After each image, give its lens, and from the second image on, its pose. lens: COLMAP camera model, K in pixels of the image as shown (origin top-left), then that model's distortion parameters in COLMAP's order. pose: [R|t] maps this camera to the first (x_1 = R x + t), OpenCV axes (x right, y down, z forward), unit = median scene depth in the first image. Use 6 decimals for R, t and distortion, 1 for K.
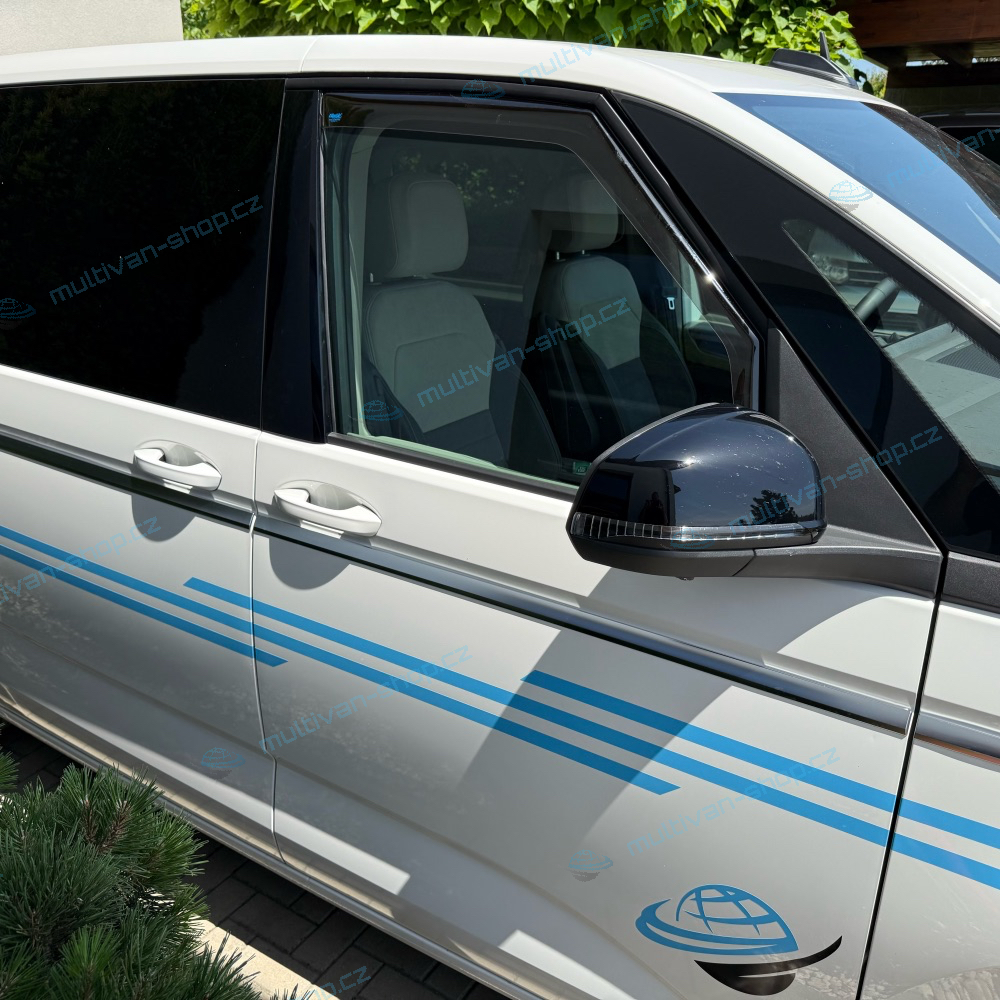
lens RADIAL K [[941.9, 0, 527.0], [0, 941.9, 472.5], [0, 0, 1]] dist [0.099973, -0.222004]
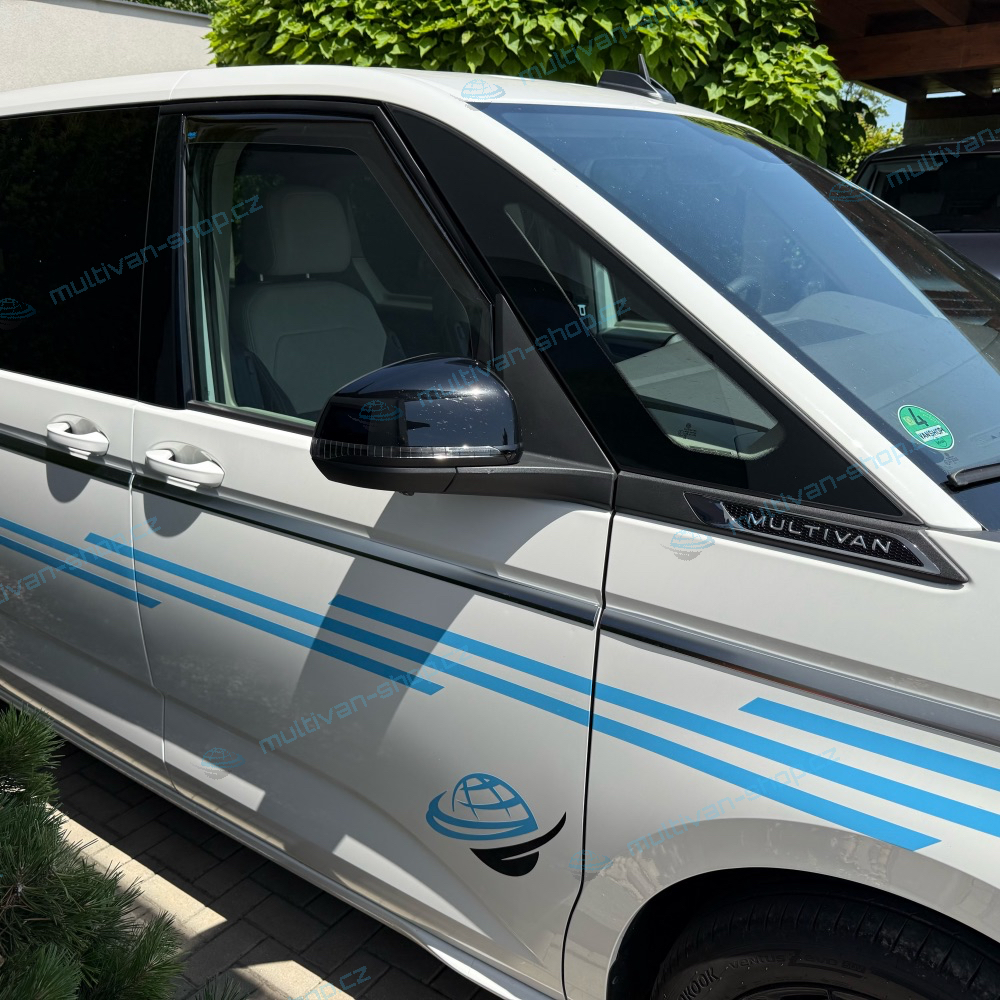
lens RADIAL K [[941.9, 0, 527.0], [0, 941.9, 472.5], [0, 0, 1]] dist [0.099973, -0.222004]
pose [[0.998162, -0.001717, -0.060579, 0.254932], [-0.000776, 0.999155, -0.041096, 0.086769], [0.060598, 0.041067, 0.997317, -0.129433]]
